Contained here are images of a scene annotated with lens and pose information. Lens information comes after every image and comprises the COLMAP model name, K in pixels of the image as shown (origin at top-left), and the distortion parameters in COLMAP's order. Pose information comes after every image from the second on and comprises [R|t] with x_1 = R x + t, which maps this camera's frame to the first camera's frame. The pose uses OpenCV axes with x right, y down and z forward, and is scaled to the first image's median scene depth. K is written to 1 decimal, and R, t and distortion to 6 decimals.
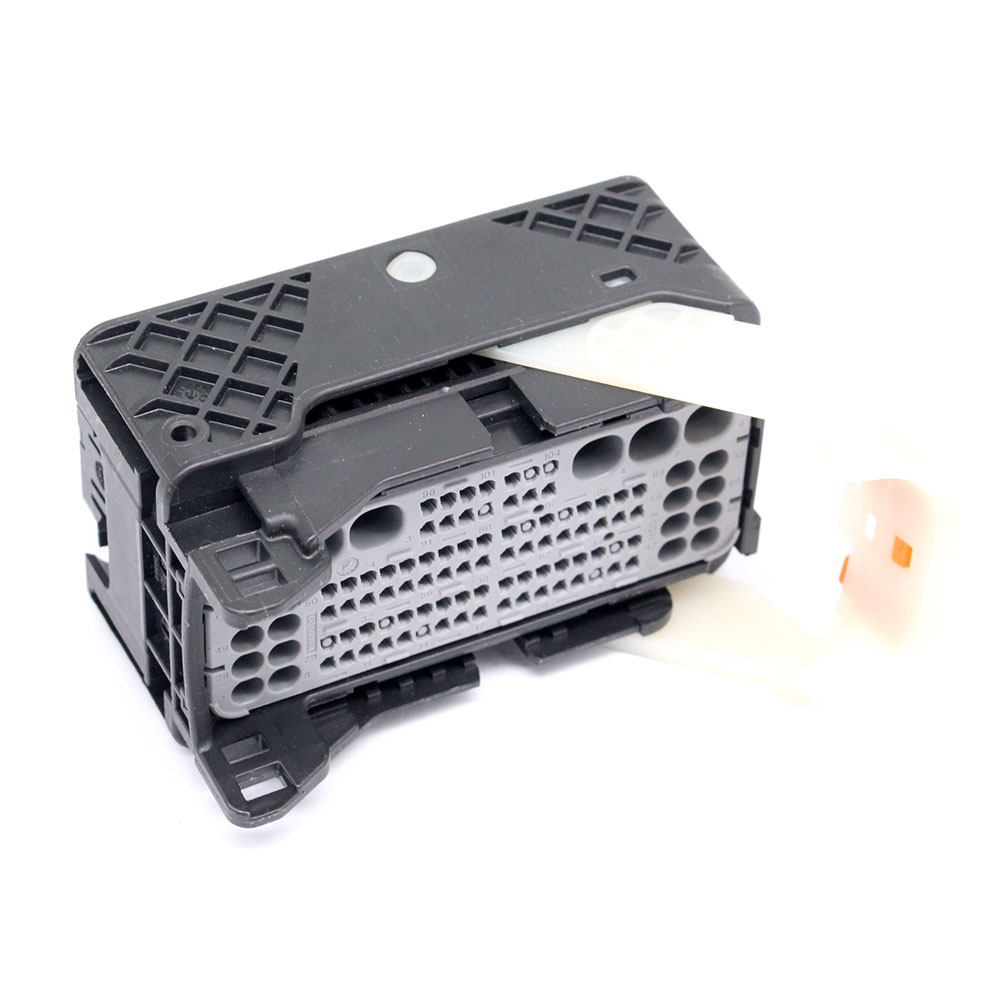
lens RADIAL K [[3168.3, 0, 498.9], [0, 3168.3, 500.5], [0, 0, 1]] dist [0.218349, 0.000000]
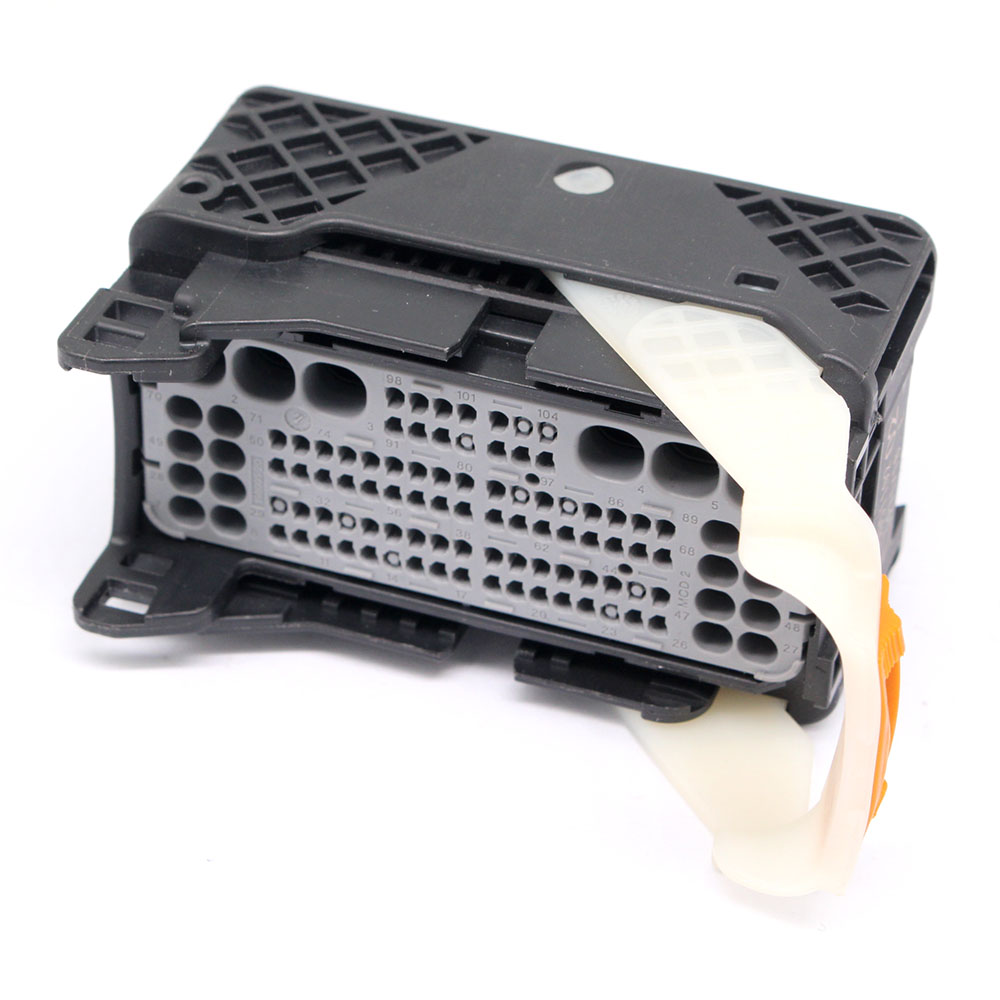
lens RADIAL K [[3168.3, 0, 501.0], [0, 3168.3, 499.6], [0, 0, 1]] dist [0.218349, 0.000000]
pose [[0.706722, 0.426716, -0.564320, 0.482434], [-0.492129, 0.869547, 0.041200, -0.023101], [0.508284, 0.248601, 0.824527, 0.306615]]
